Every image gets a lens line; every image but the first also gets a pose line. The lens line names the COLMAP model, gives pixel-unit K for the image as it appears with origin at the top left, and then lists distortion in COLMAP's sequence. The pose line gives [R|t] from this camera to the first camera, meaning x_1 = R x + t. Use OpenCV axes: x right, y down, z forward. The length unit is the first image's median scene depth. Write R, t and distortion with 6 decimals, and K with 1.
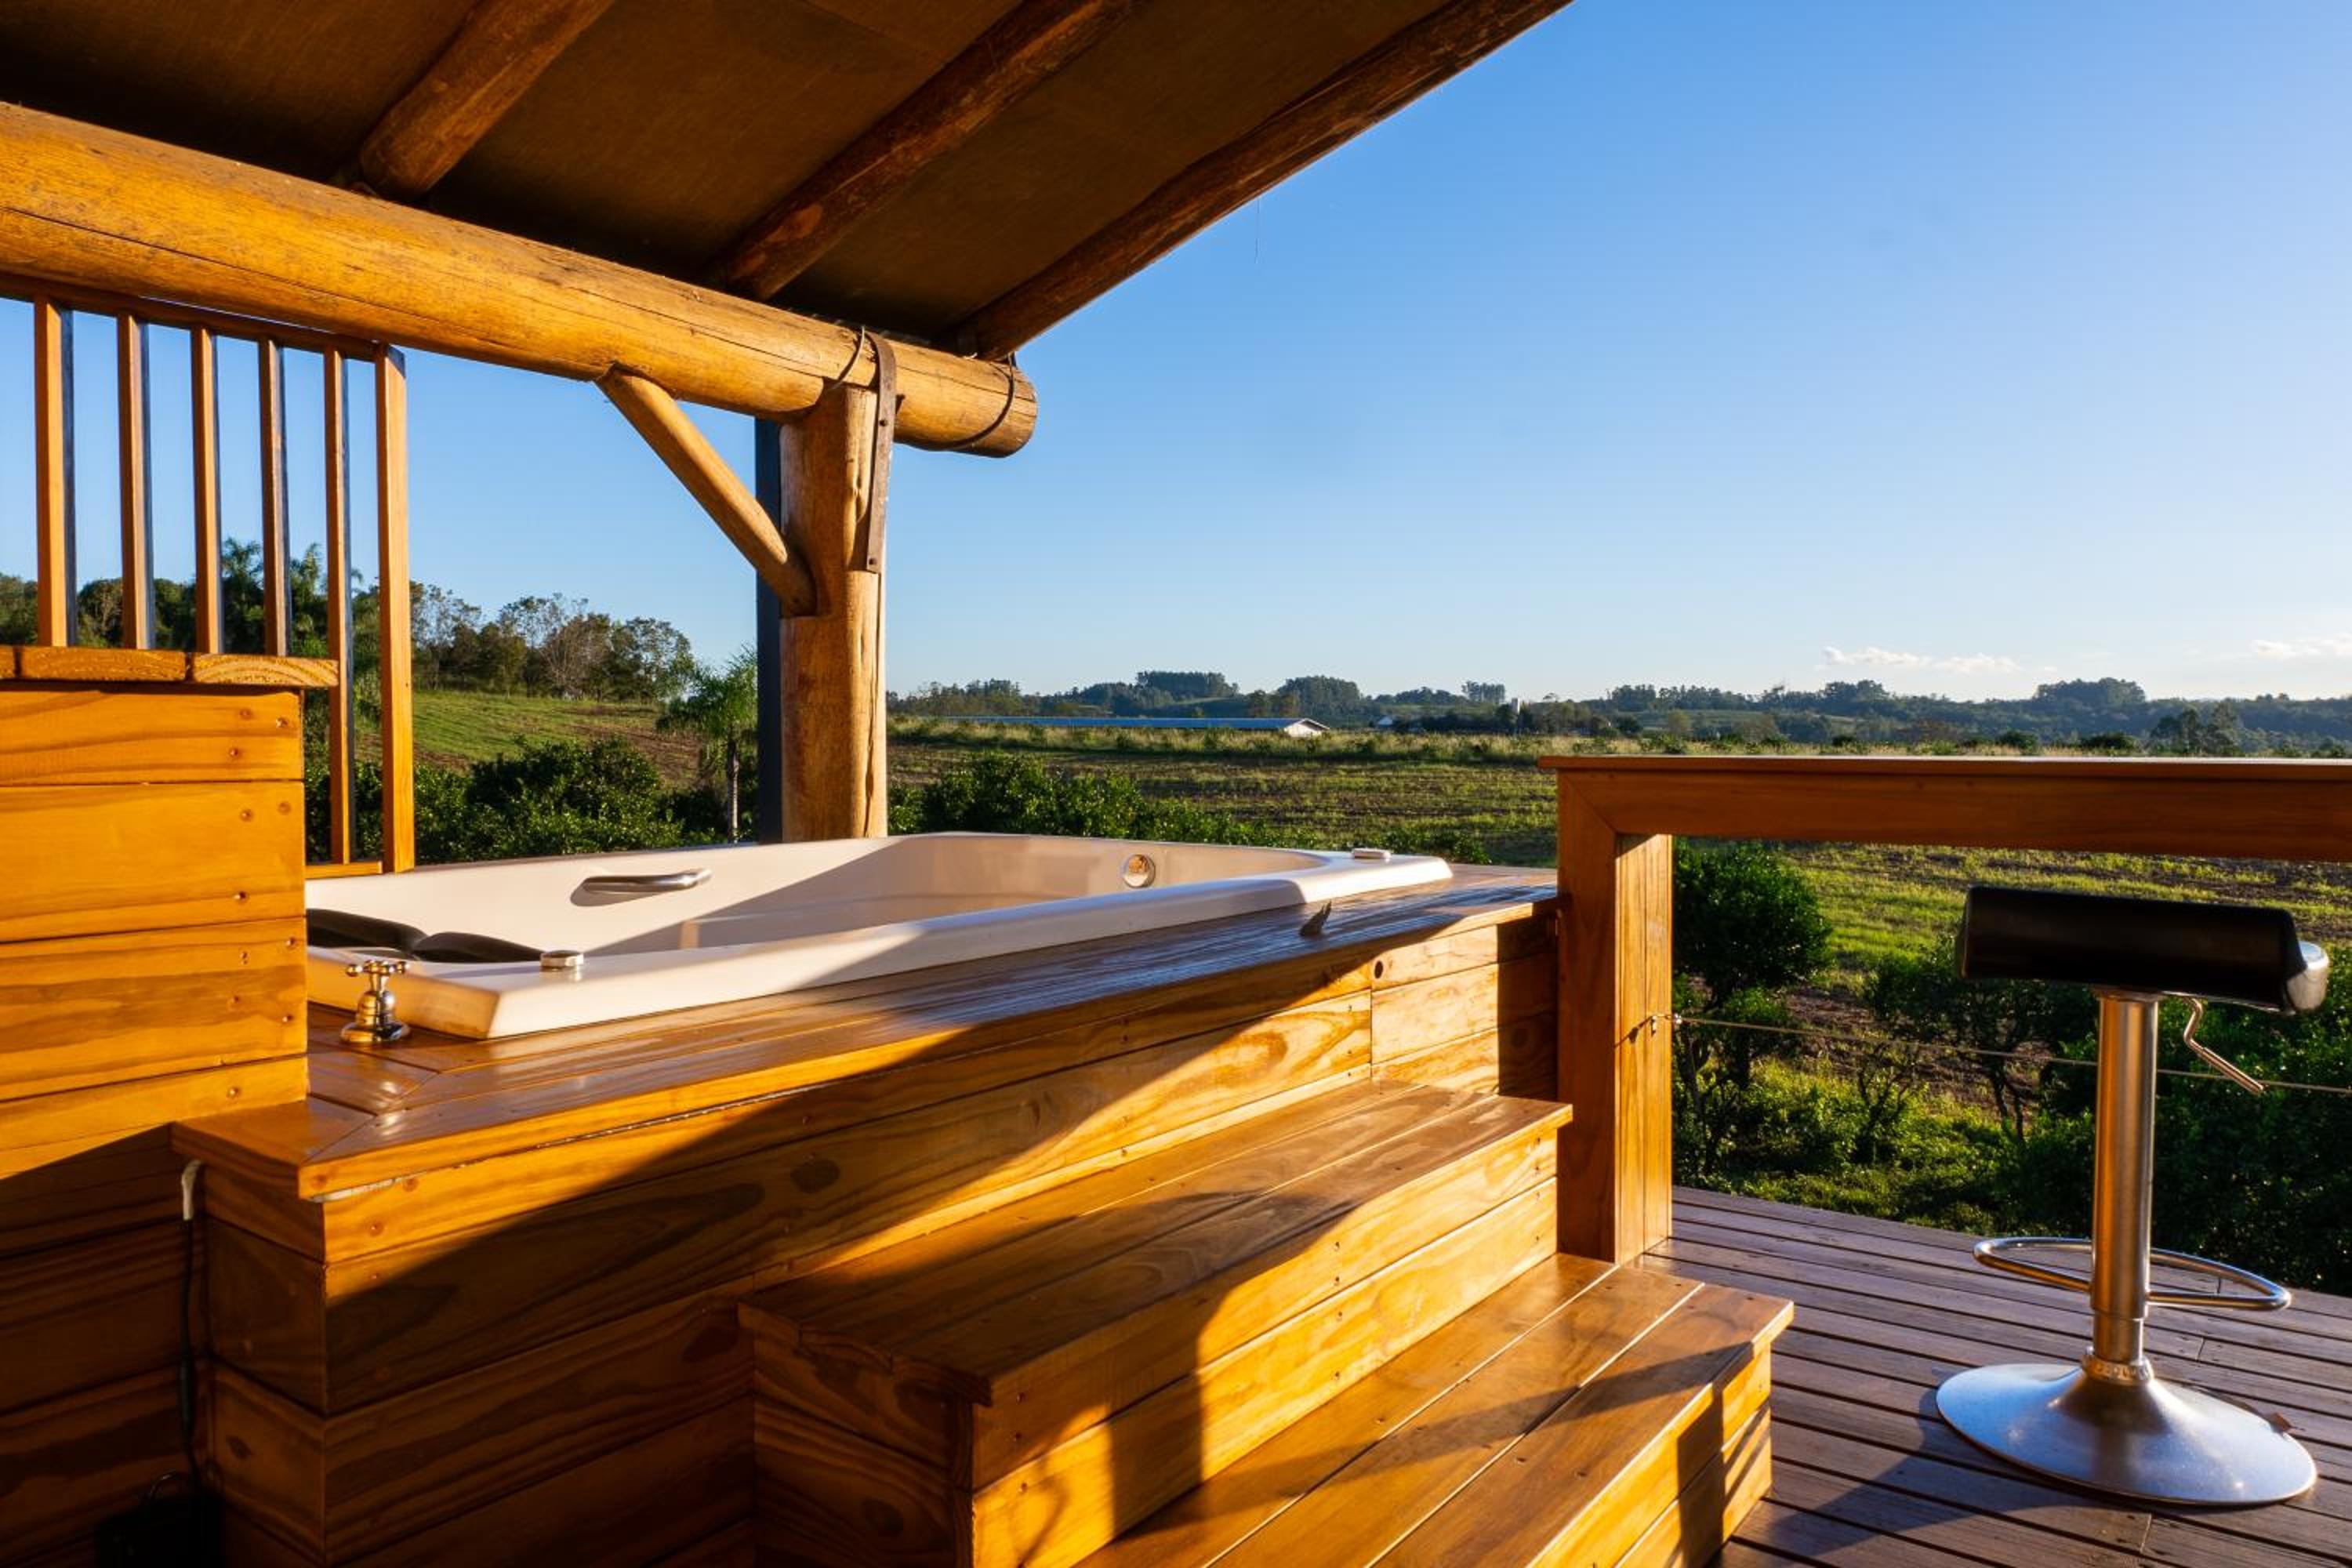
lens RADIAL K [[1614.6, 0, 1166.1], [0, 1614.6, 778.1], [0, 0, 1]] dist [-0.002243, -0.002123]
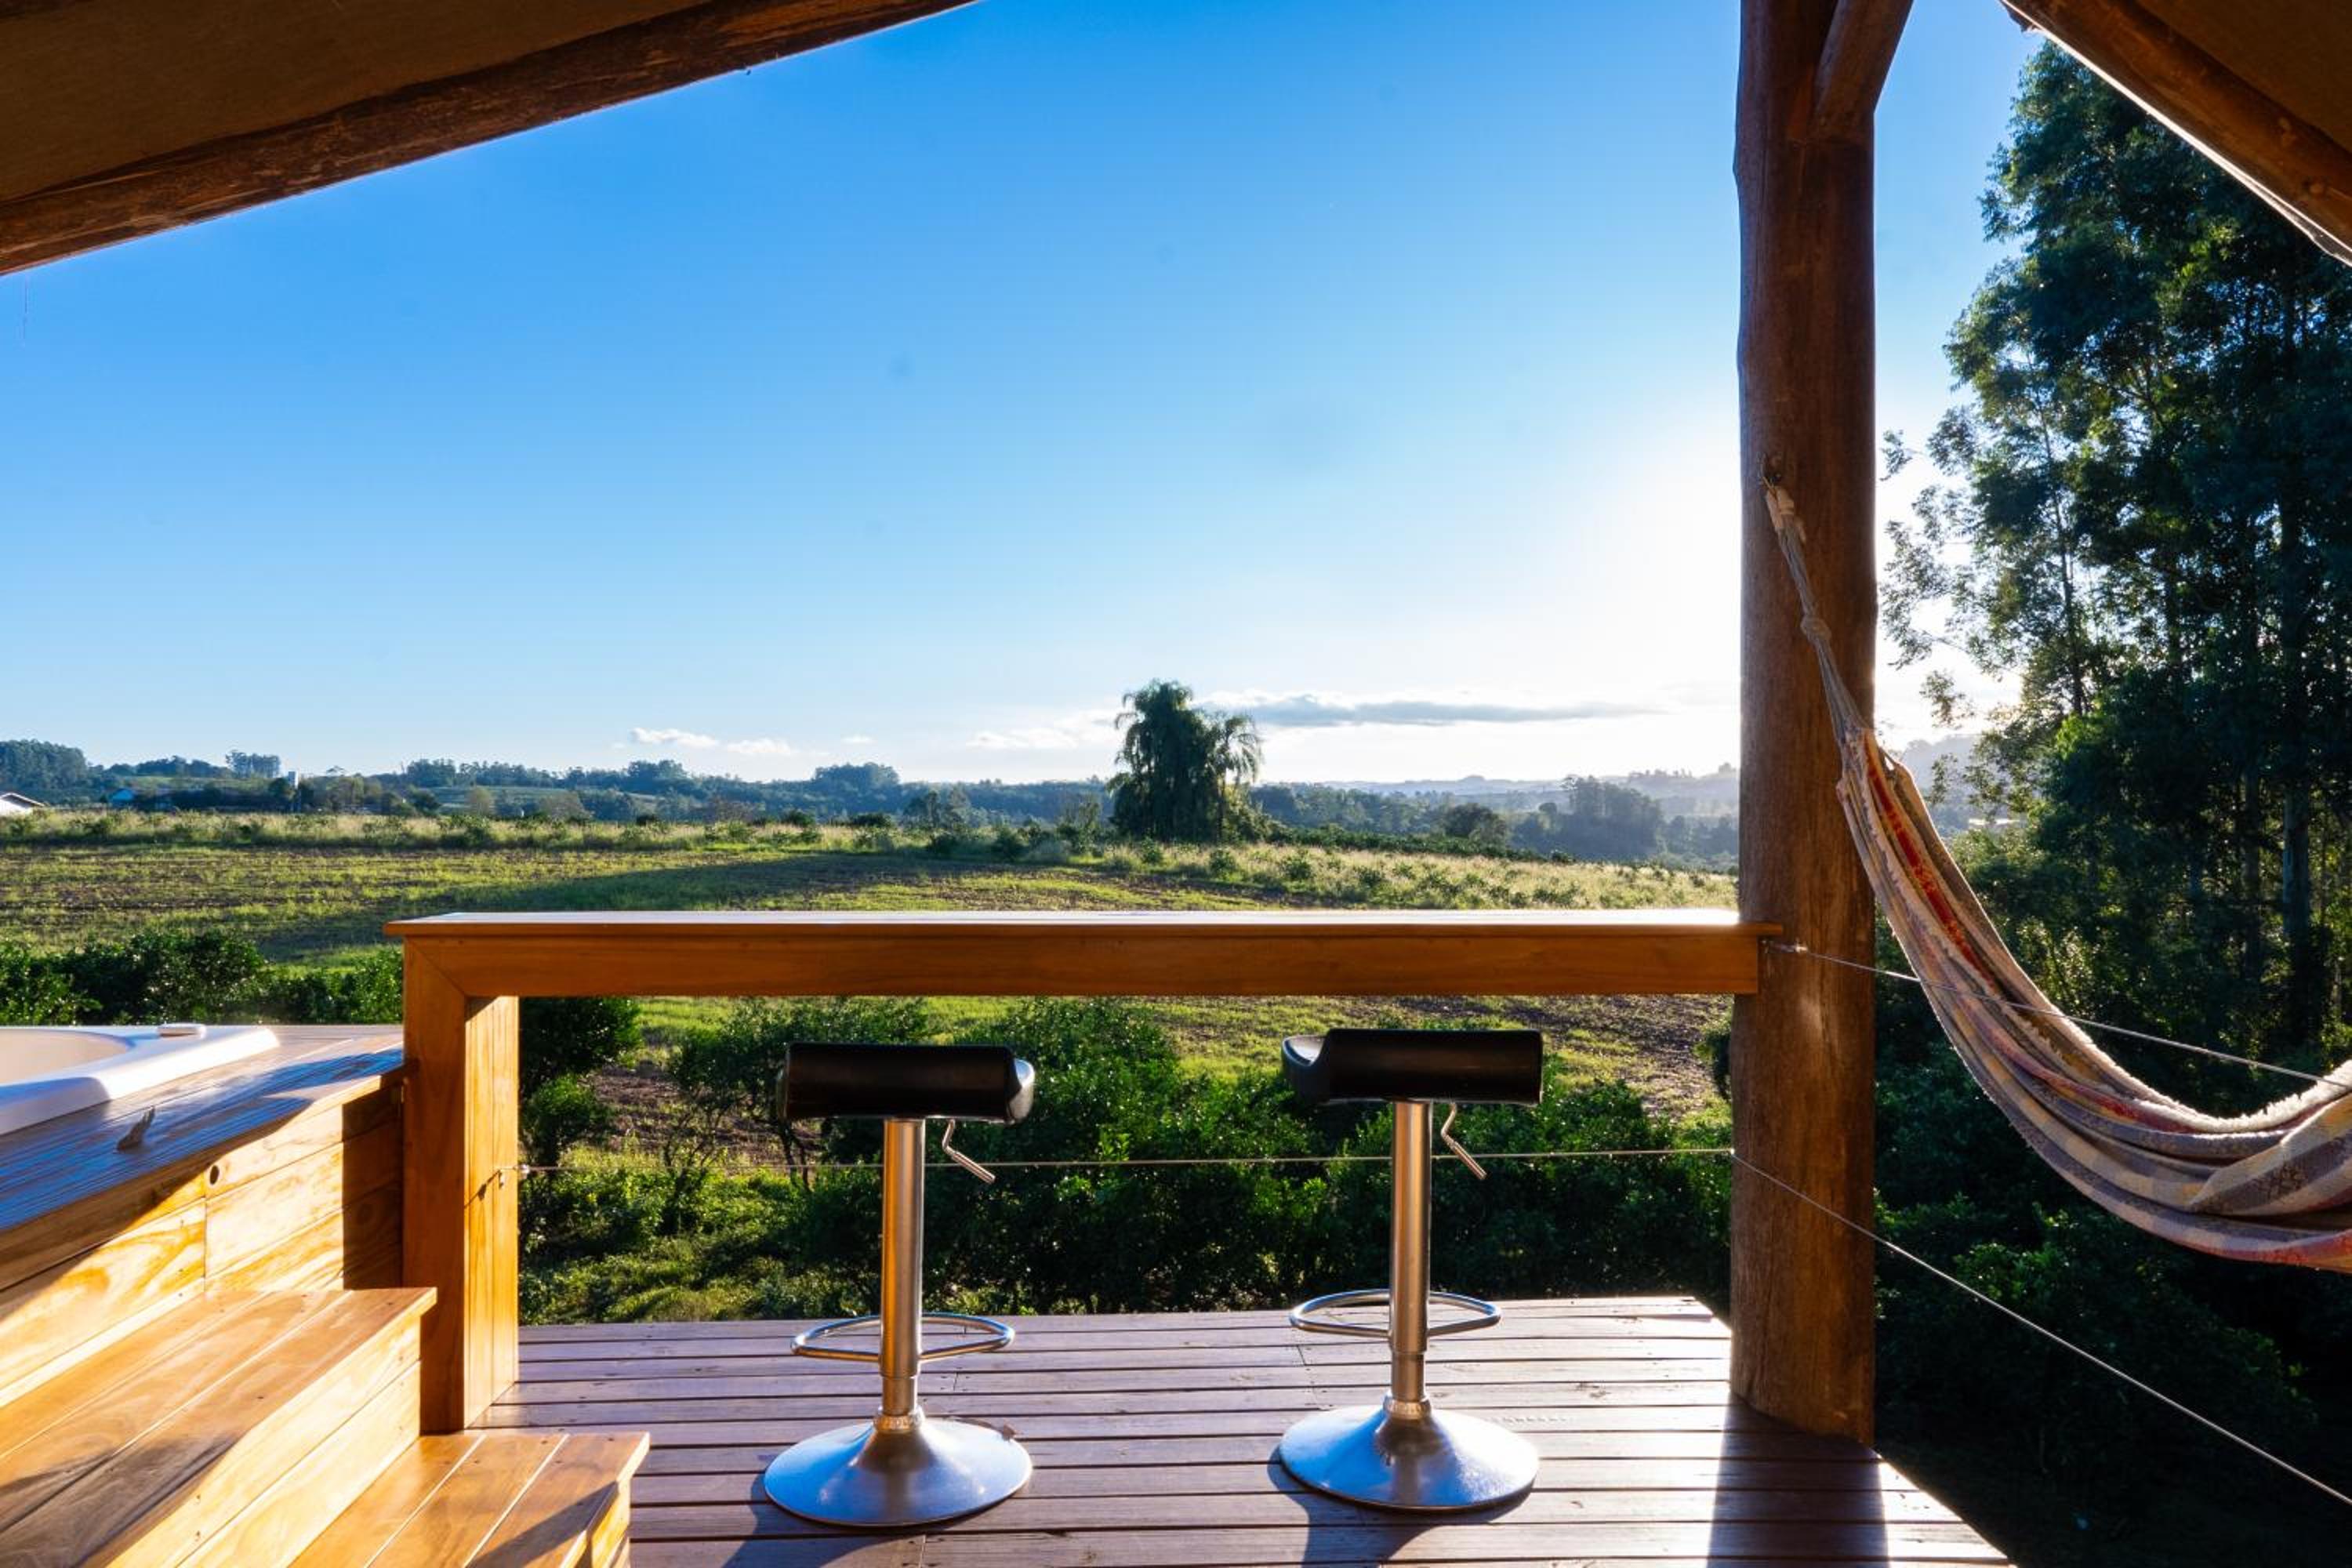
lens RADIAL K [[1614.6, 0, 1167.1], [0, 1614.6, 776.7], [0, 0, 1]] dist [-0.002243, -0.002123]
pose [[0.758625, 0.015674, 0.651339, -0.052048], [0.016229, 0.998946, -0.042941, -0.052816], [-0.651325, 0.043147, 0.757571, -0.071517]]
